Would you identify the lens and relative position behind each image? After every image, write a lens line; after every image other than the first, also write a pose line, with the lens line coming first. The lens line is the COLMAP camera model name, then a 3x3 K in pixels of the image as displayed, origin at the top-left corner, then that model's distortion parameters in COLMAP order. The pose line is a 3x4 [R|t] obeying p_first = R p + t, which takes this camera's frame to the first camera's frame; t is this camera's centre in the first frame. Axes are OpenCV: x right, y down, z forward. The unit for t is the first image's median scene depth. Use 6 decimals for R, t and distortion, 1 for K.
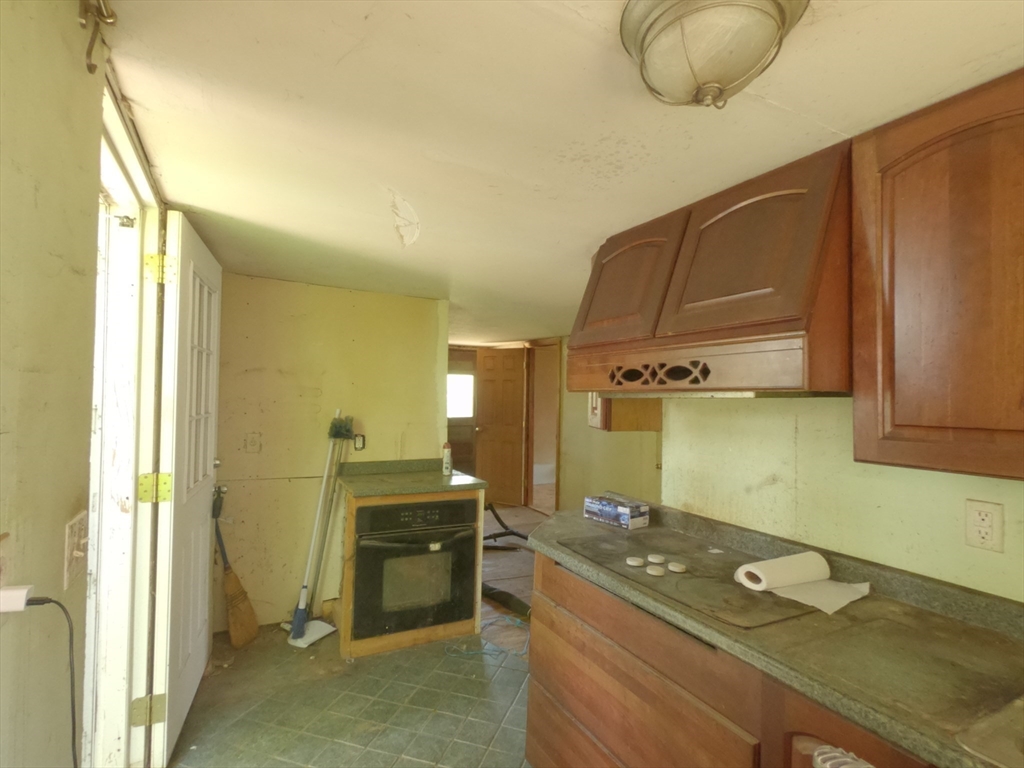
lens RADIAL K [[520.7, 0, 512.3], [0, 520.7, 390.5], [0, 0, 1]] dist [0.009276, -0.000877]
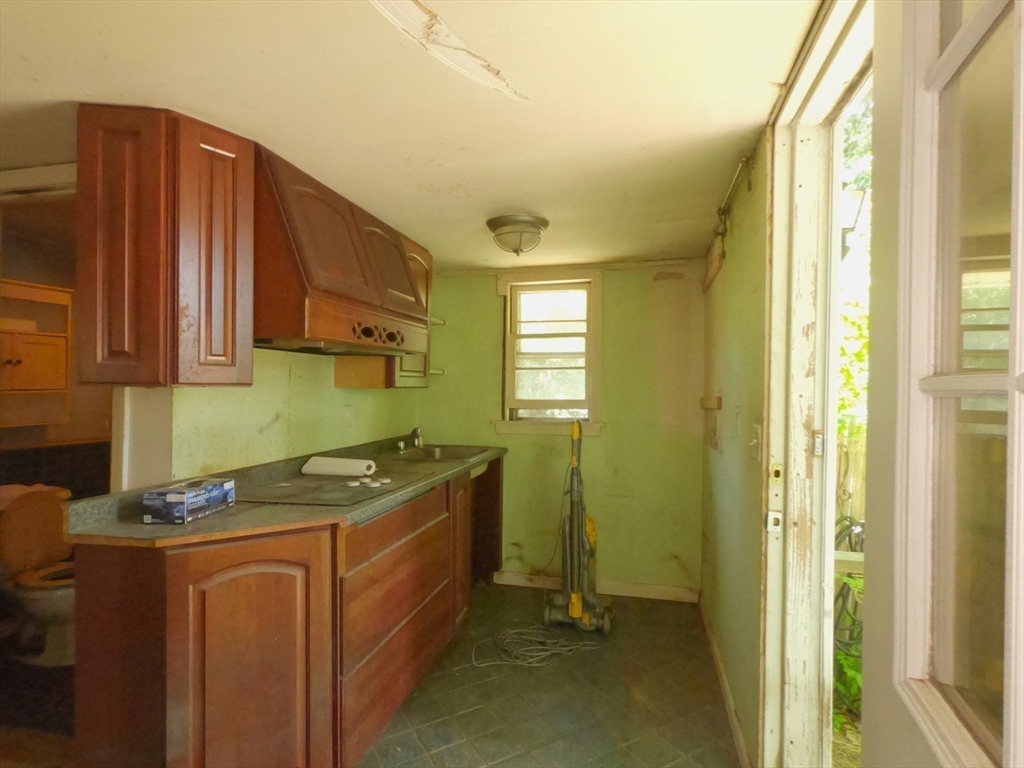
lens RADIAL K [[520.7, 0, 514.4], [0, 520.7, 384.6], [0, 0, 1]] dist [0.009276, -0.000877]
pose [[-0.738834, -0.027119, 0.673342, -0.792898], [-0.035782, 0.999359, 0.000986, 0.073464], [-0.672937, -0.023365, -0.739331, 1.606658]]
